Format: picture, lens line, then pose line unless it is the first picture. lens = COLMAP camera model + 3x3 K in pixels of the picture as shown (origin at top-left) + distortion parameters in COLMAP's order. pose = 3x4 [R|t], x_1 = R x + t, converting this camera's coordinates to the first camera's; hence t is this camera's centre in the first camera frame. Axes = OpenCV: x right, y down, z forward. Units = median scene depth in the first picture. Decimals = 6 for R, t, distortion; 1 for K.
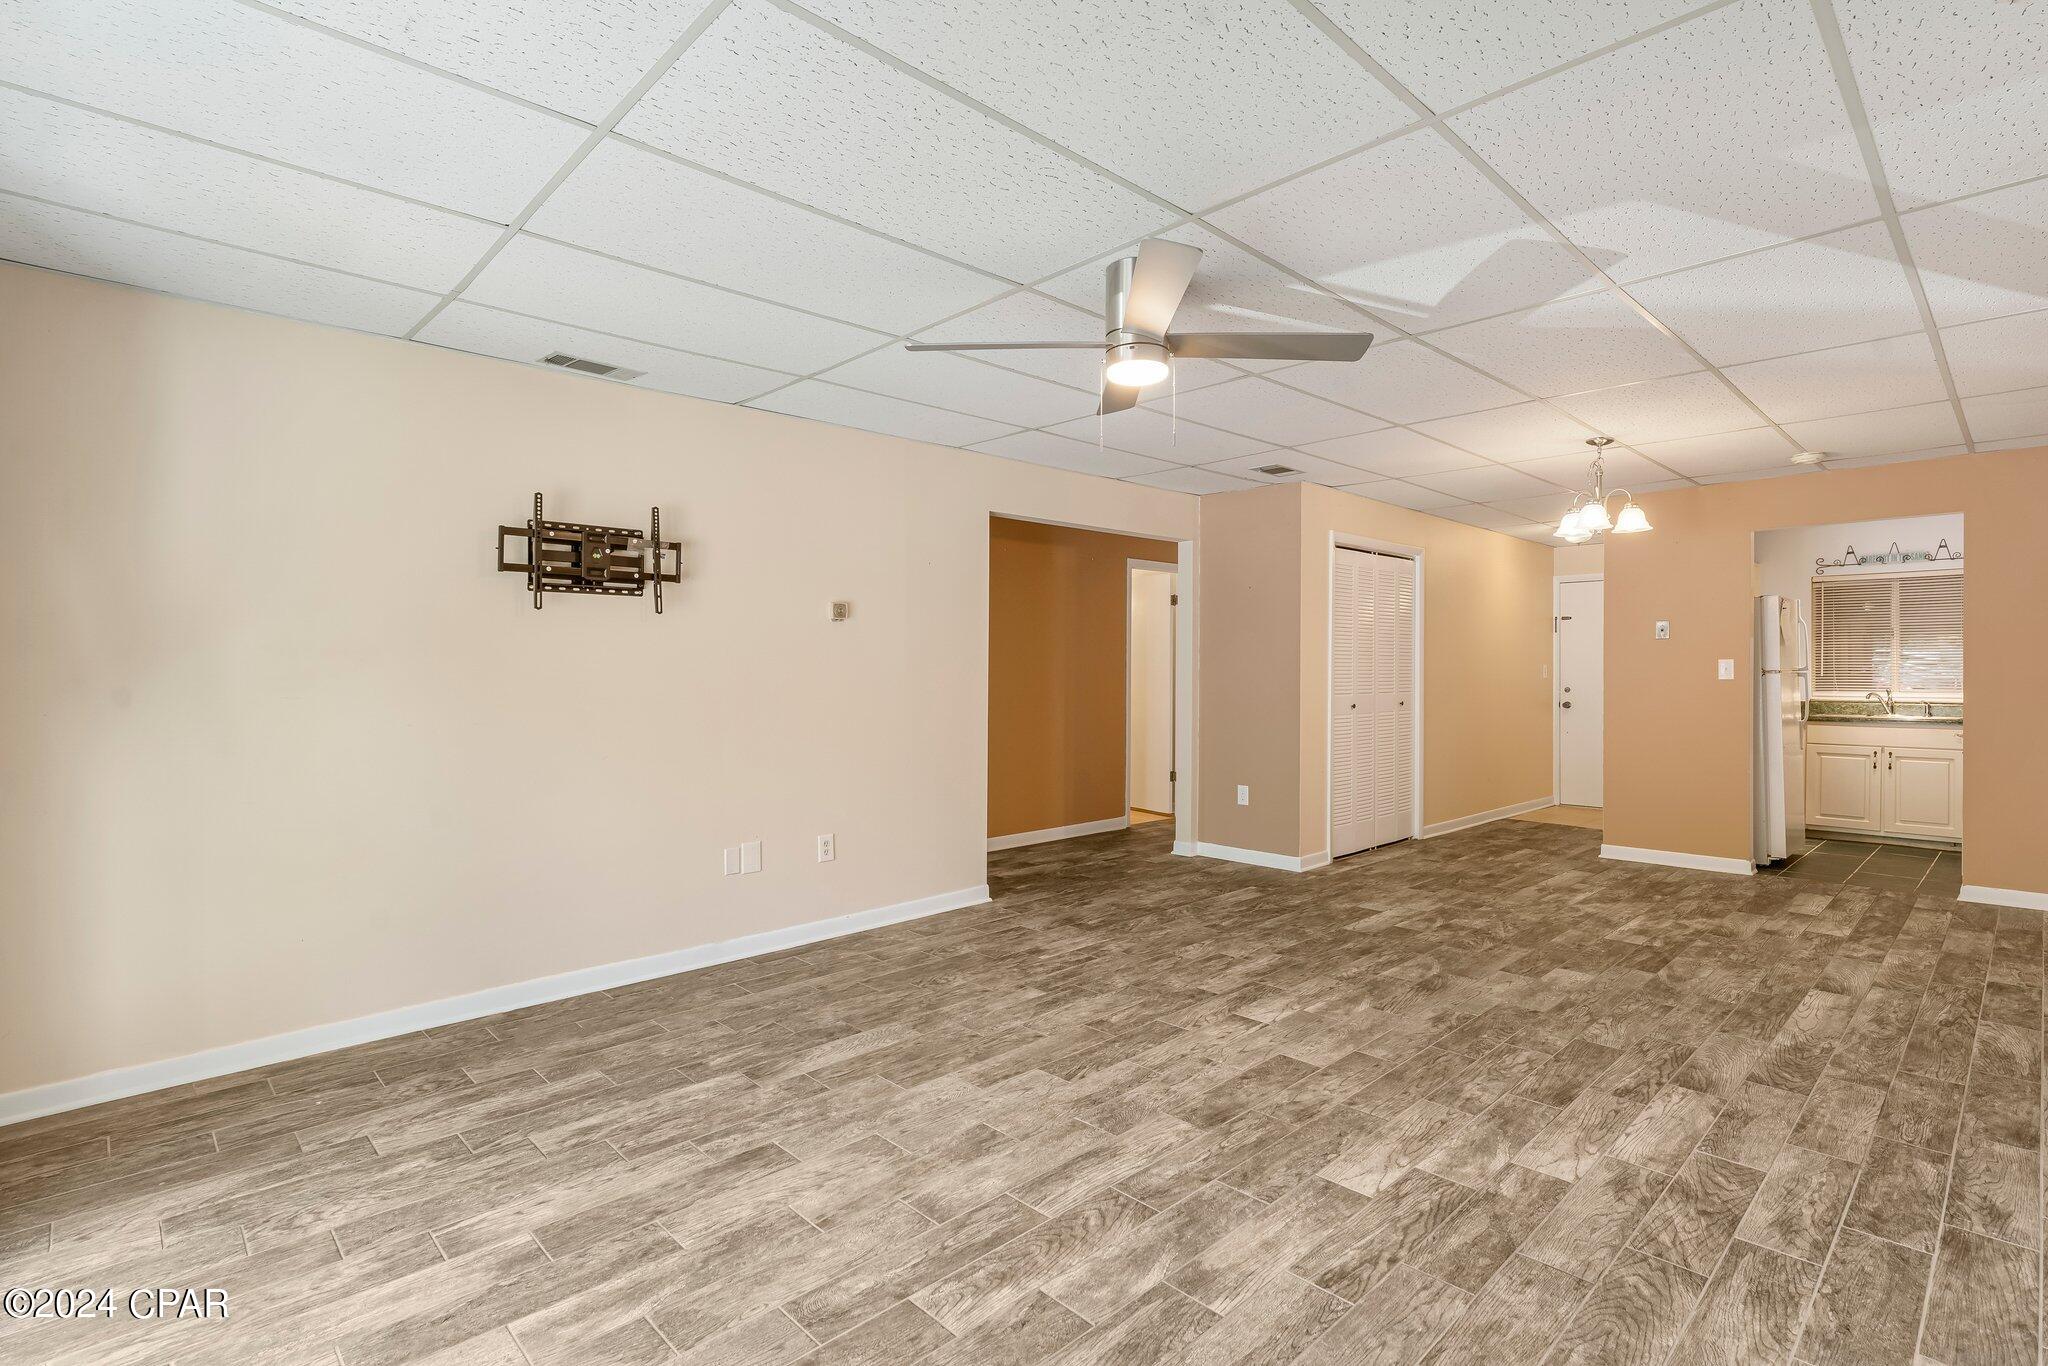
lens RADIAL K [[967.9, 0, 1024.4], [0, 967.9, 671.4], [0, 0, 1]] dist [-0.004565, 0.000071]
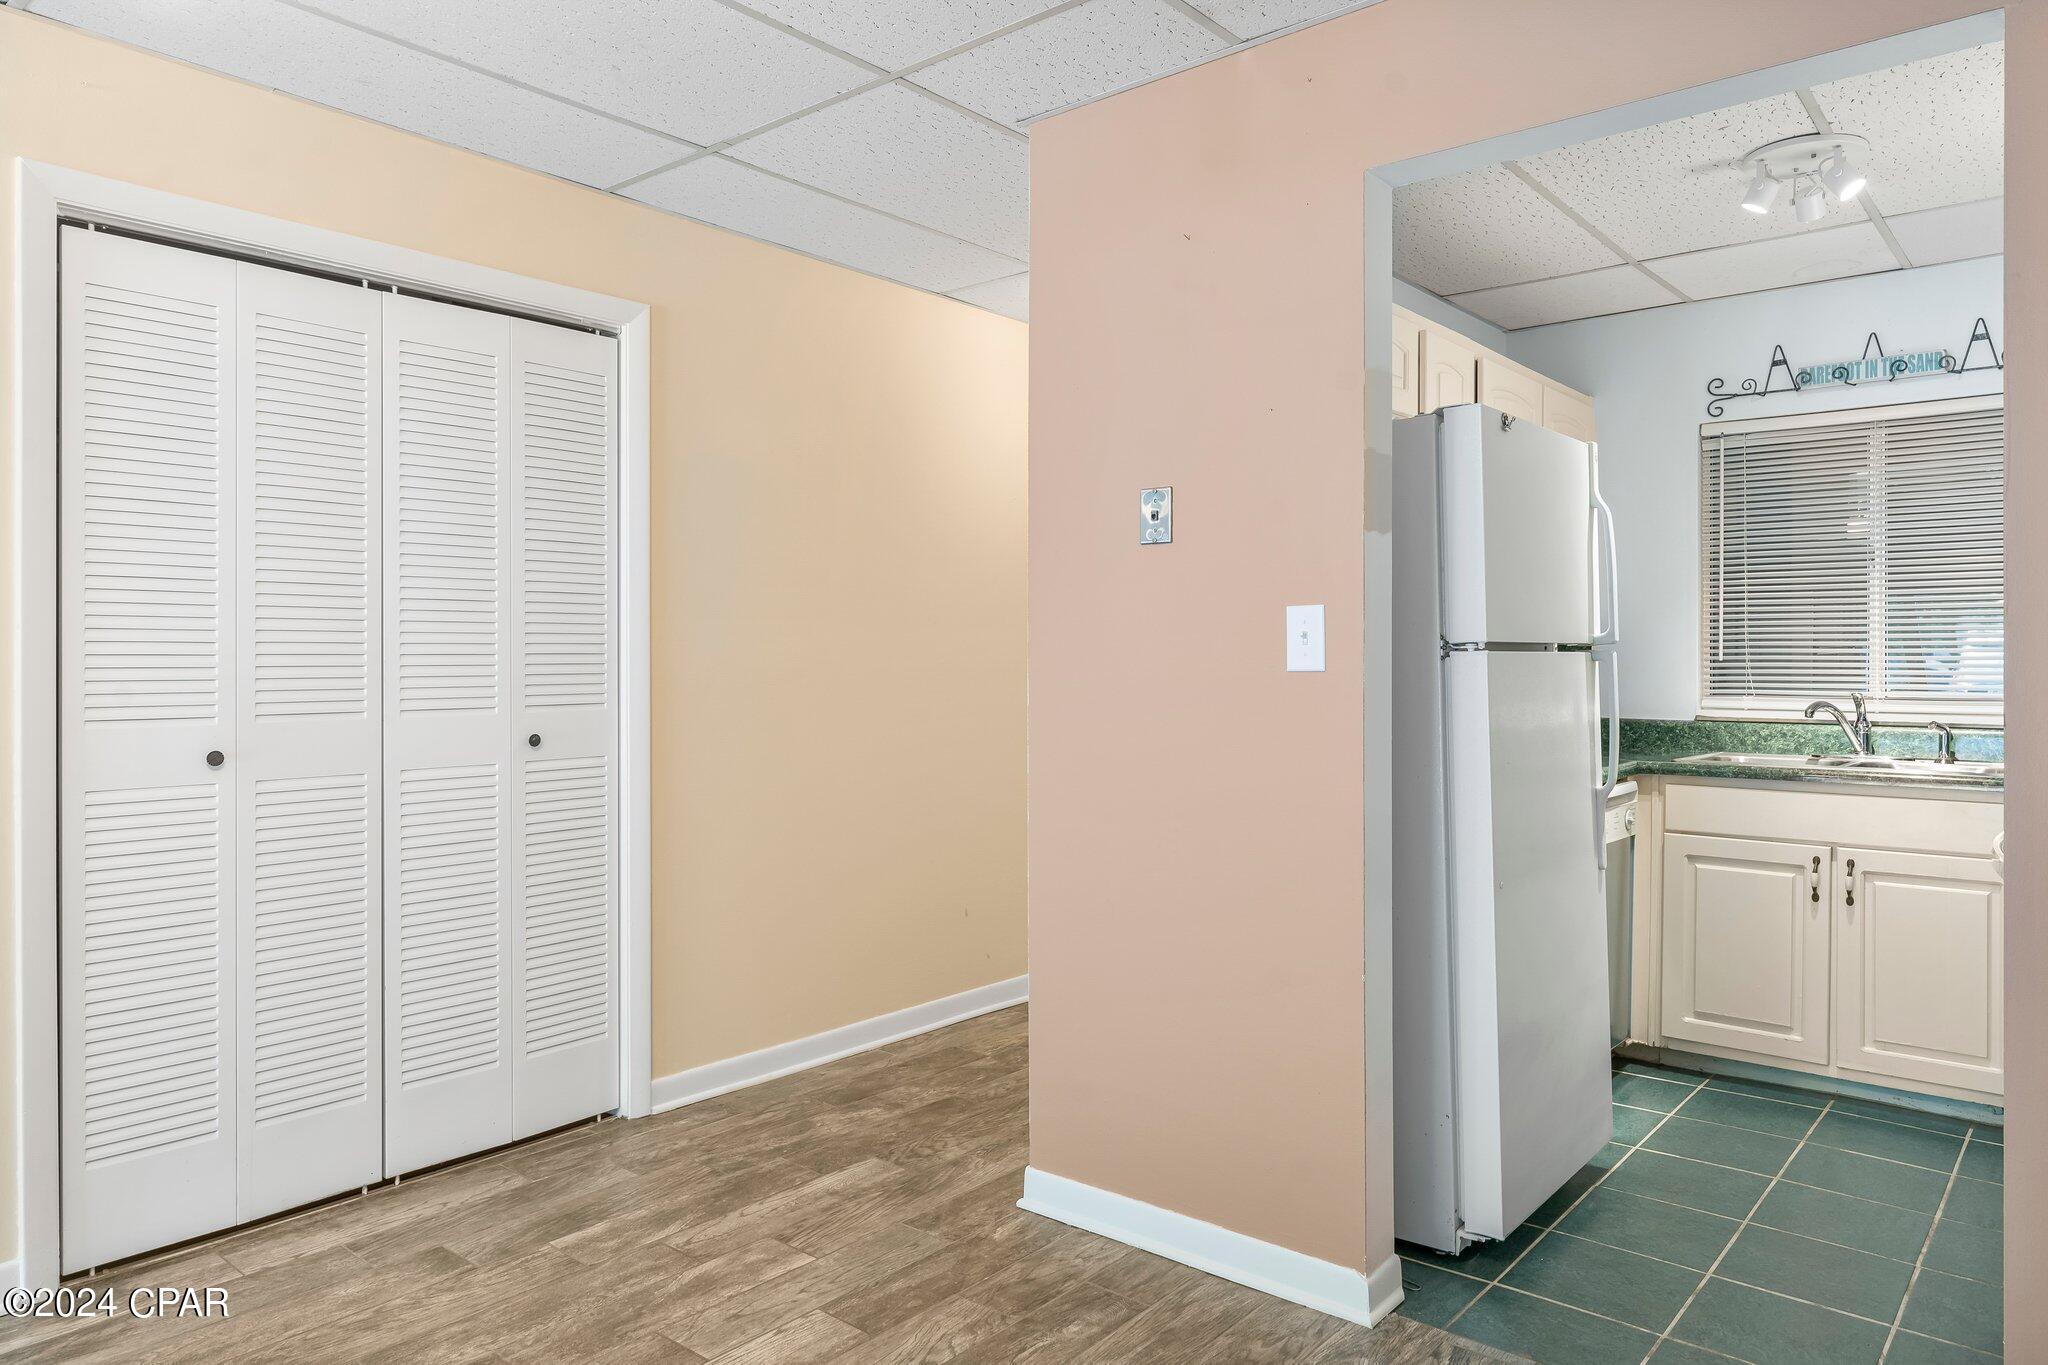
lens RADIAL K [[1320.9, 0, 1019.8], [0, 1320.9, 648.7], [0, 0, 1]] dist [0.002681, -0.000351]
pose [[0.993899, 0.000986, 0.110289, 0.489815], [-0.000499, 0.999990, -0.004436, 0.002644], [-0.110293, 0.004354, 0.993890, 0.492176]]
